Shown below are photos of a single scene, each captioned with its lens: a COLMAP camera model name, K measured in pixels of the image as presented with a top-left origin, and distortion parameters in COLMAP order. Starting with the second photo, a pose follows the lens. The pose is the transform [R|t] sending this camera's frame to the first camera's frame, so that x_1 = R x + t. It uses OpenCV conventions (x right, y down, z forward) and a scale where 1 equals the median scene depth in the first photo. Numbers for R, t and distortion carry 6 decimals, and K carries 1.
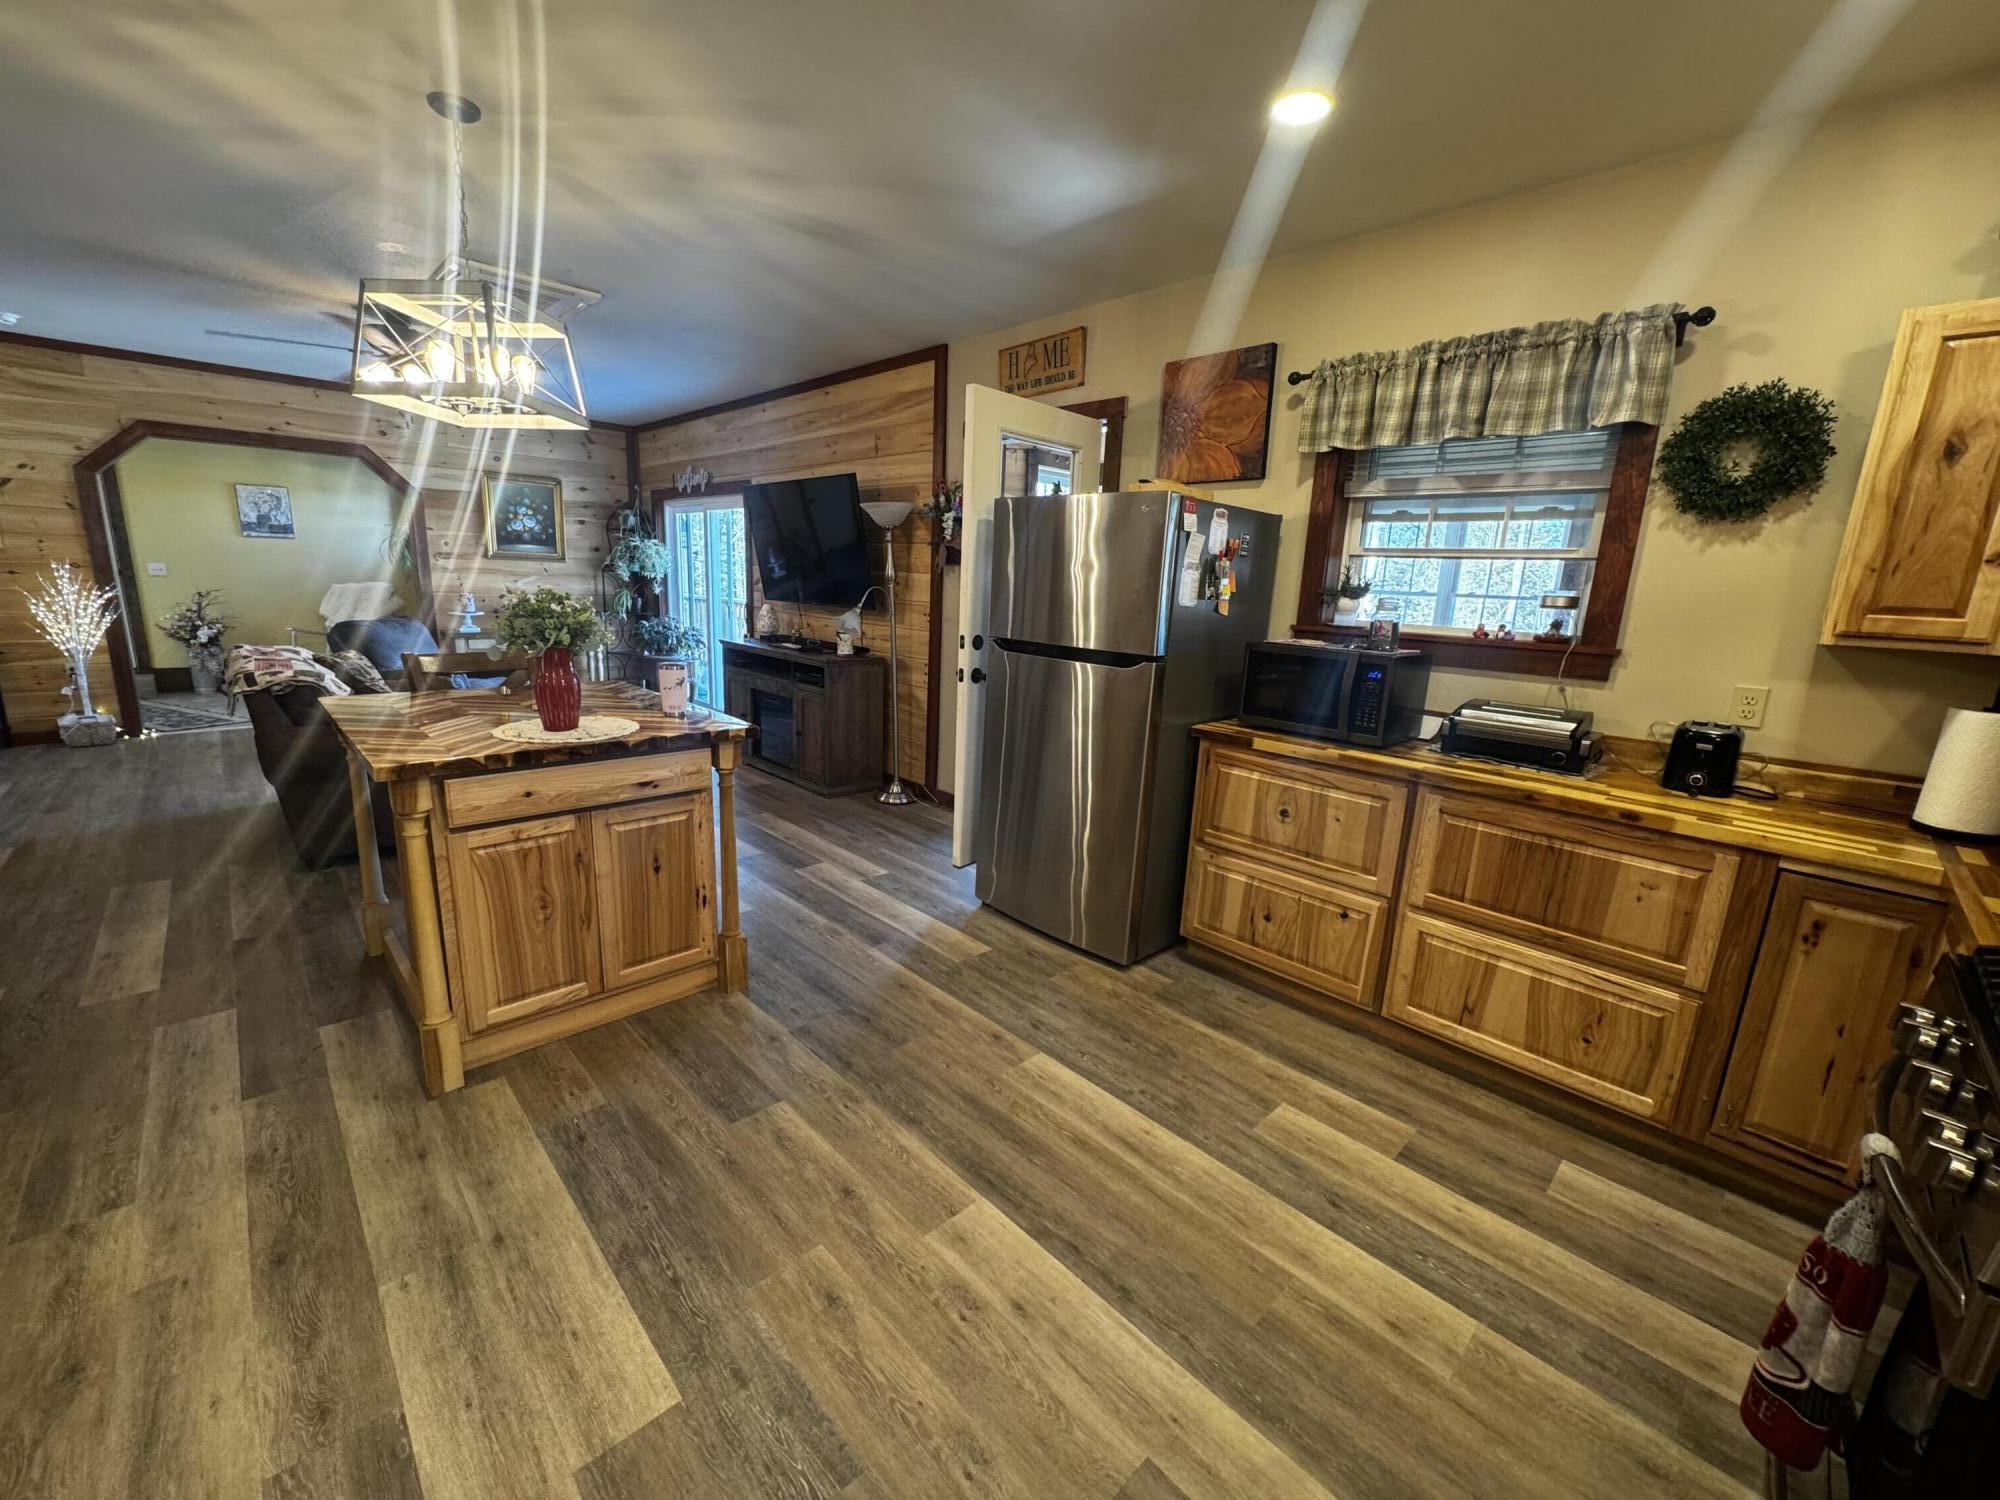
lens RADIAL K [[794.5, 0, 1003.7], [0, 794.5, 752.8], [0, 0, 1]] dist [-0.002451, -0.000345]
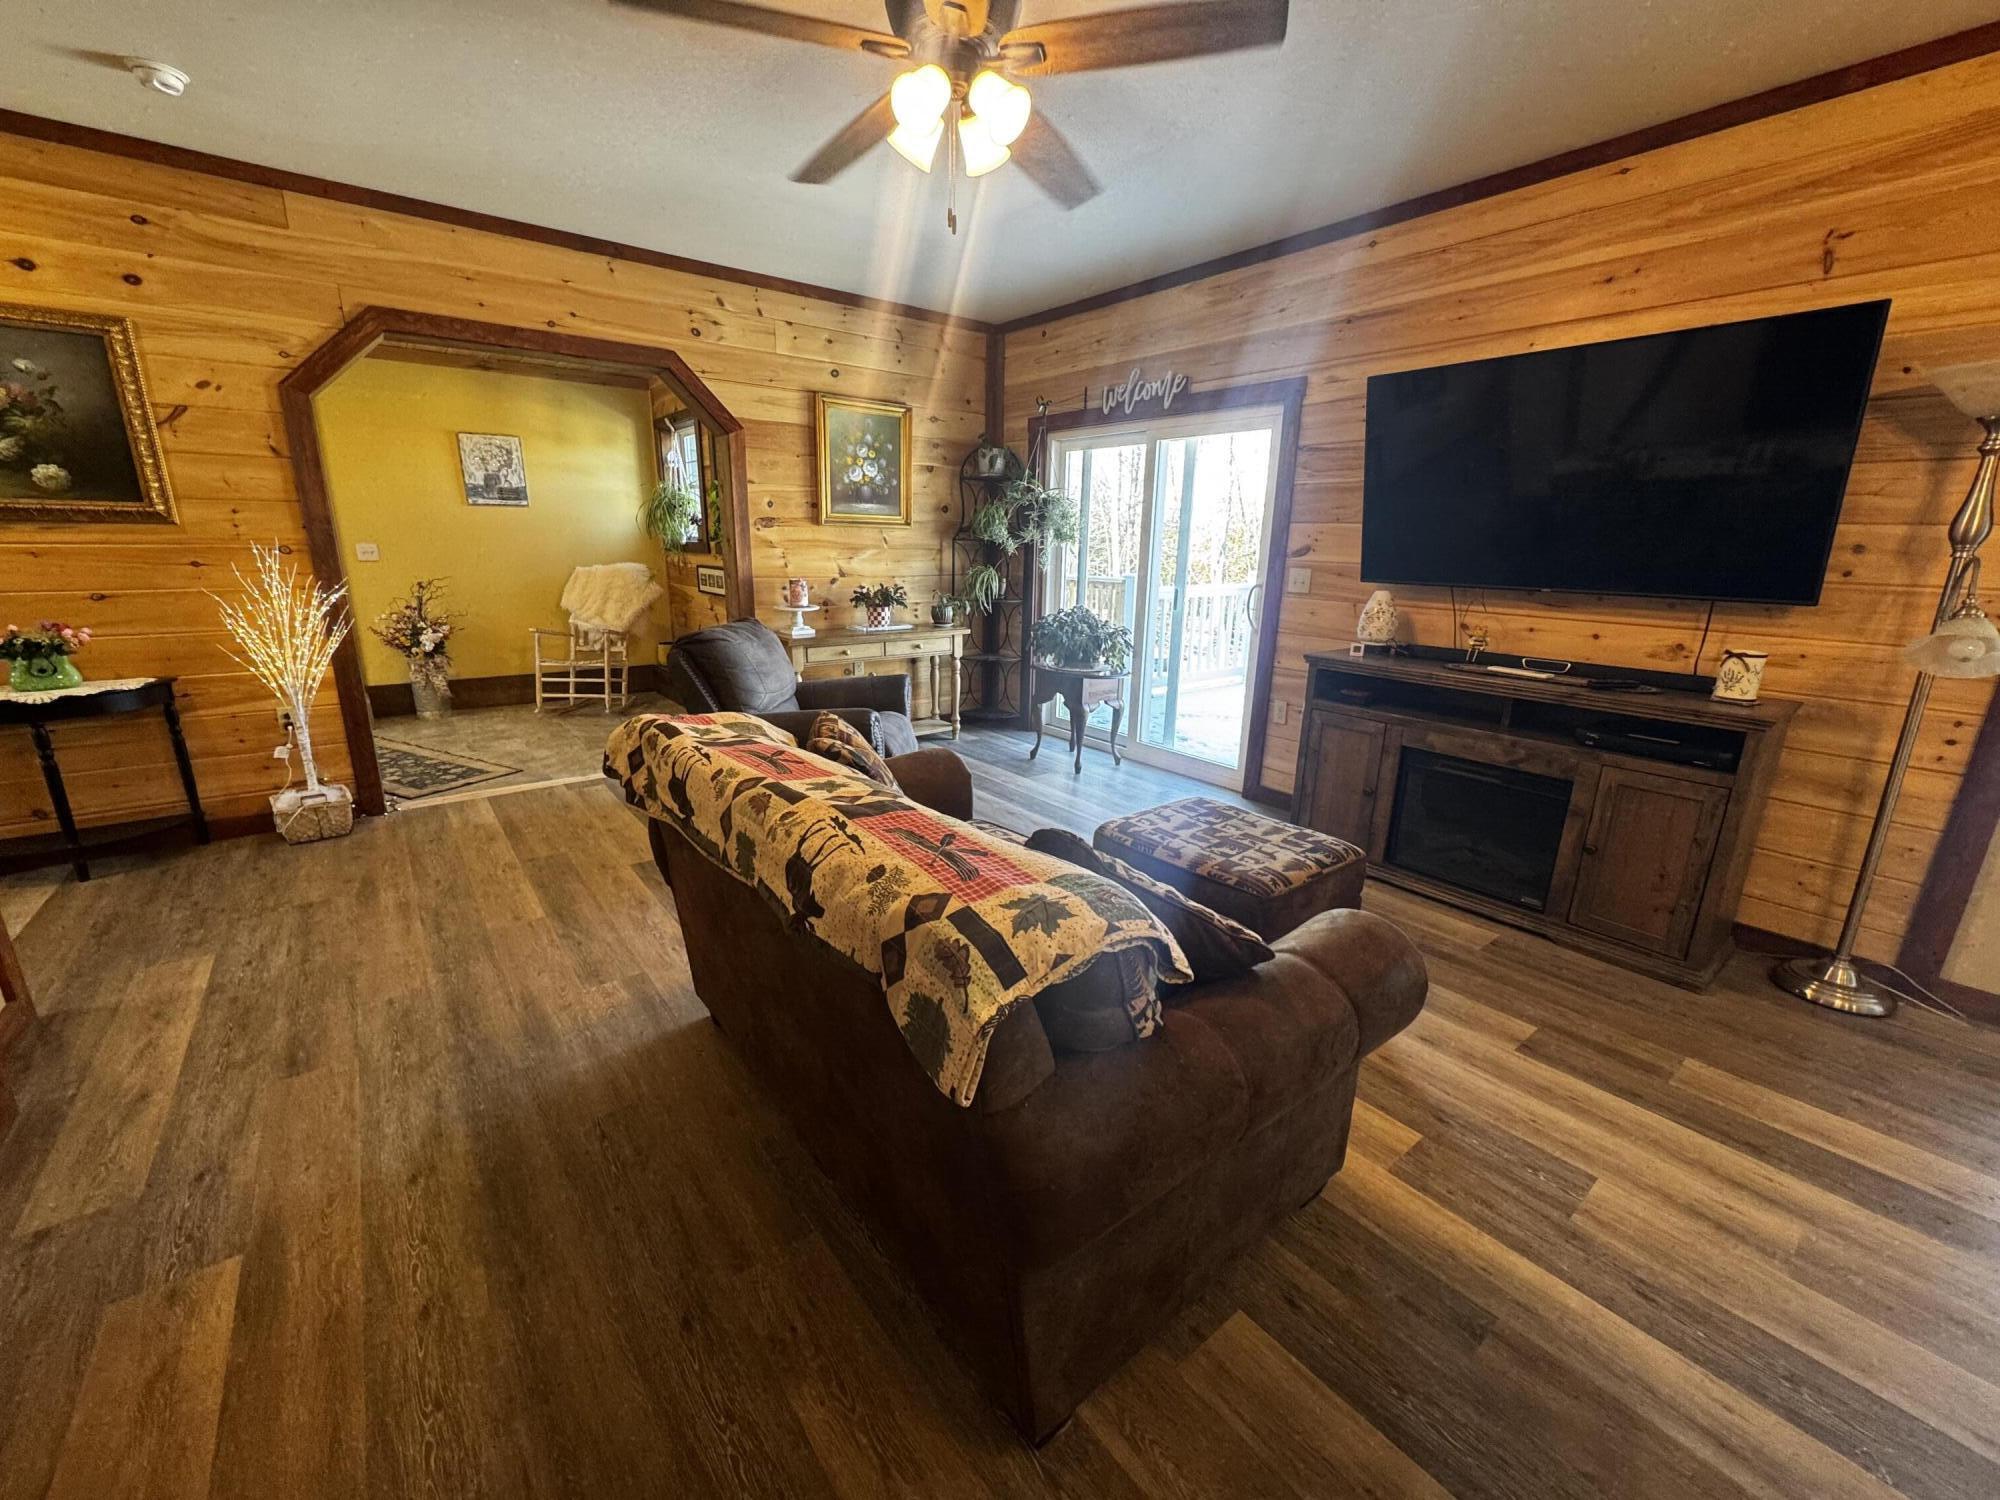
lens RADIAL K [[794.5, 0, 996.6], [0, 794.5, 752.0], [0, 0, 1]] dist [-0.002451, -0.000345]
pose [[0.994131, 0.004414, -0.108093, -0.464538], [0.000168, 0.999103, 0.042344, -0.088237], [0.108183, -0.042114, 0.993239, 0.367691]]
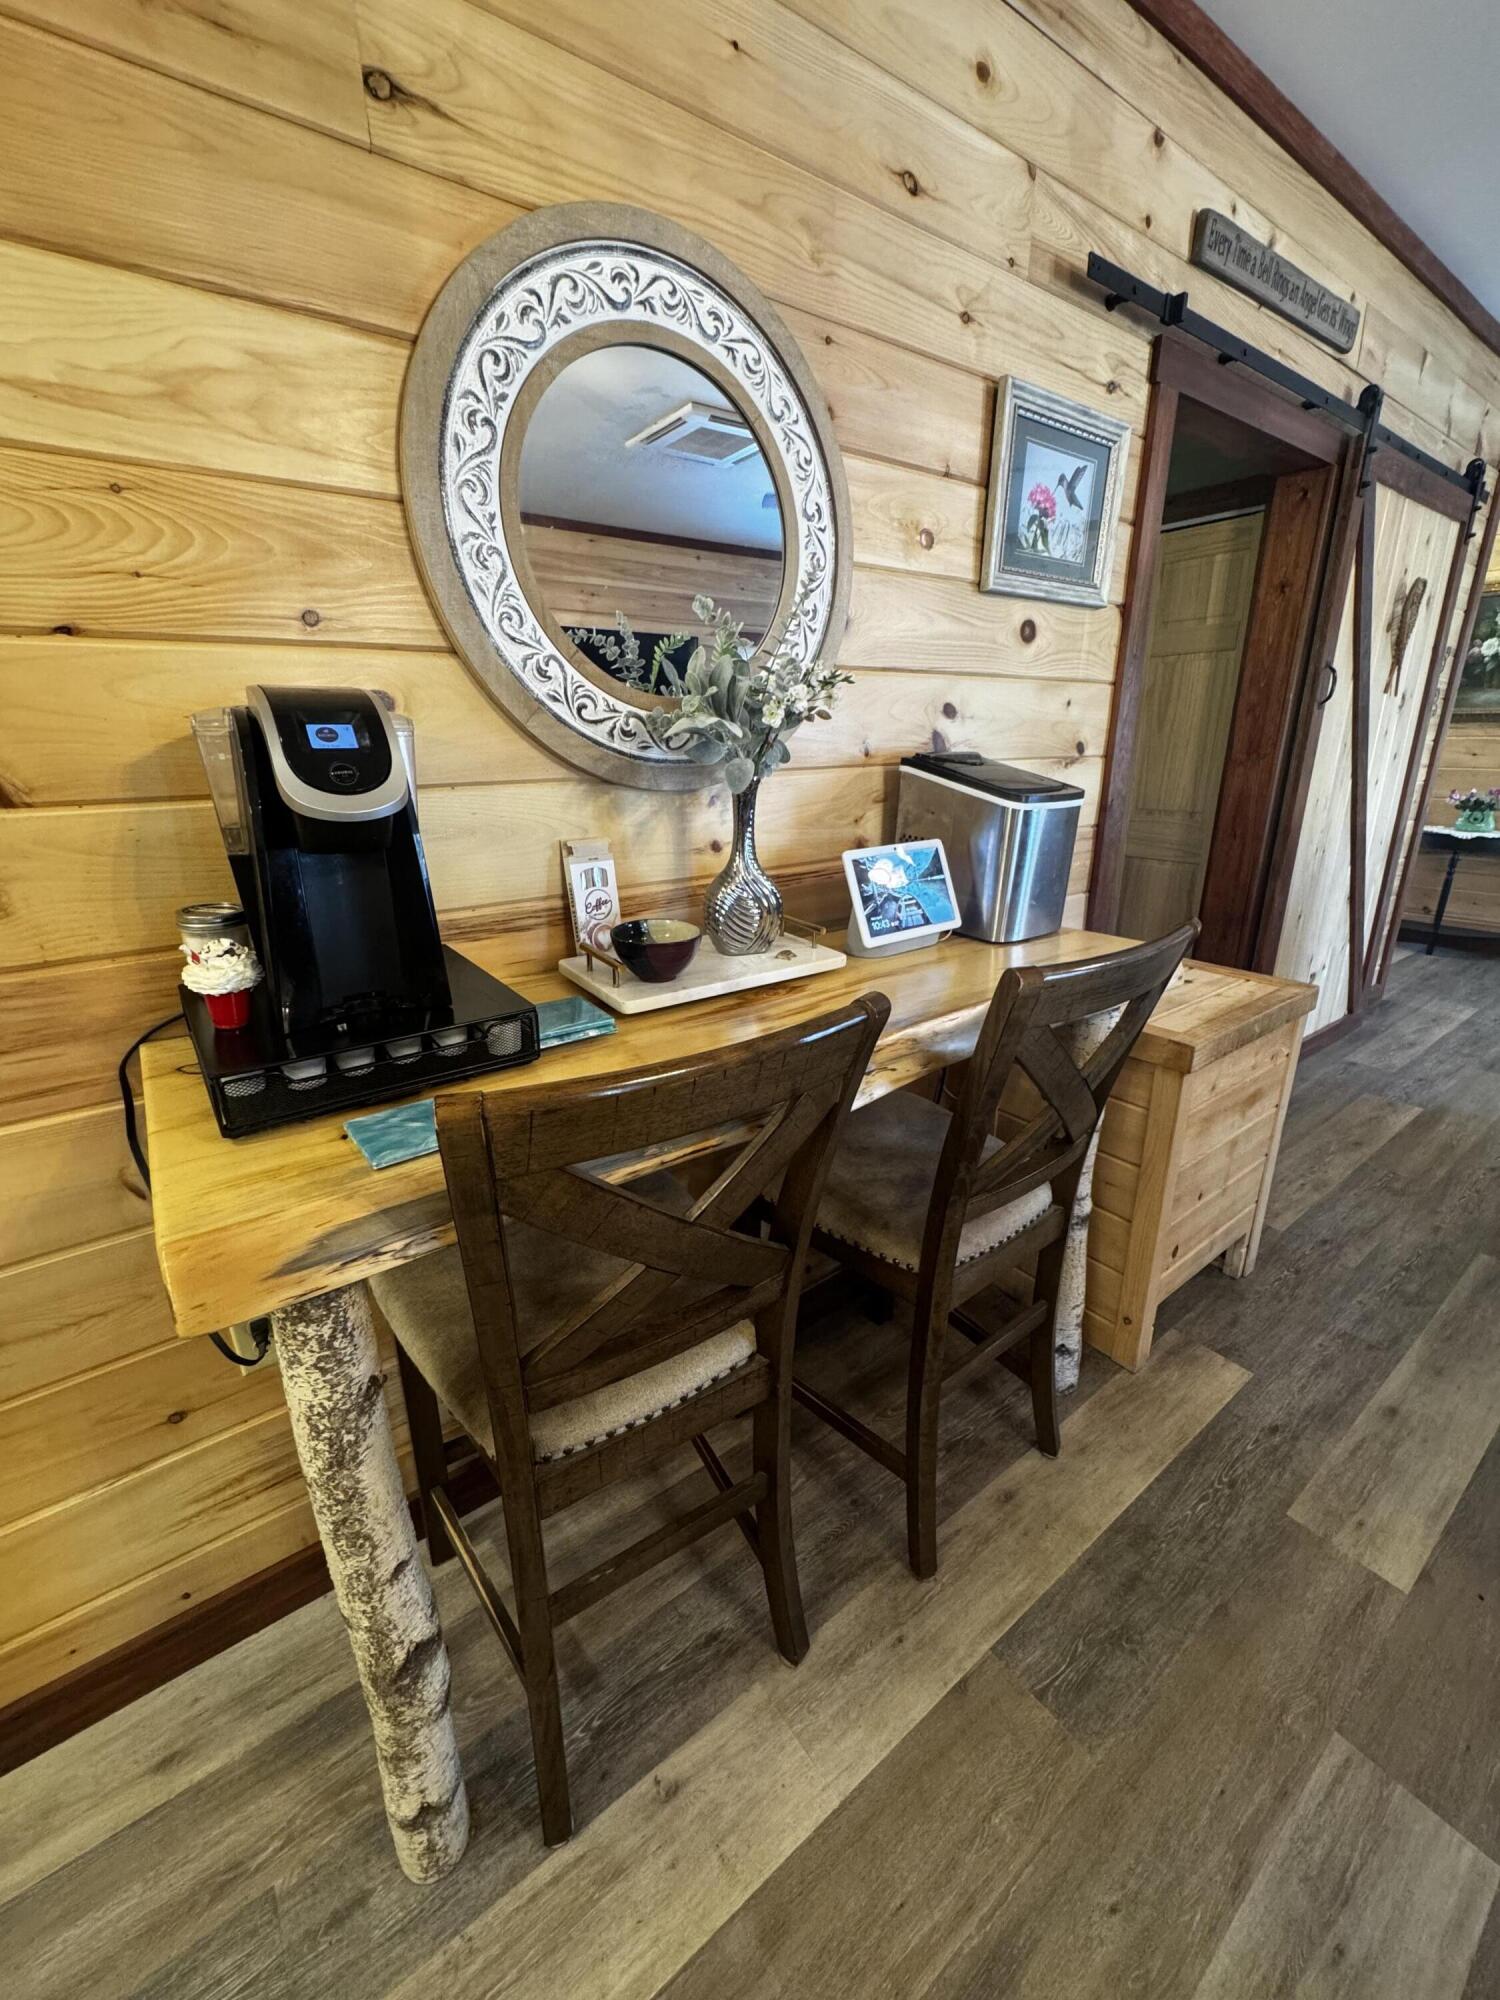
lens RADIAL K [[794.5, 0, 750.8], [0, 794.5, 994.7], [0, 0, 1]] dist [-0.002451, -0.000345]
pose [[-0.132082, 0.276254, -0.951966, -0.262441], [-0.208524, 0.931145, 0.299144, -0.047902], [0.969057, 0.238019, -0.065382, 0.222268]]
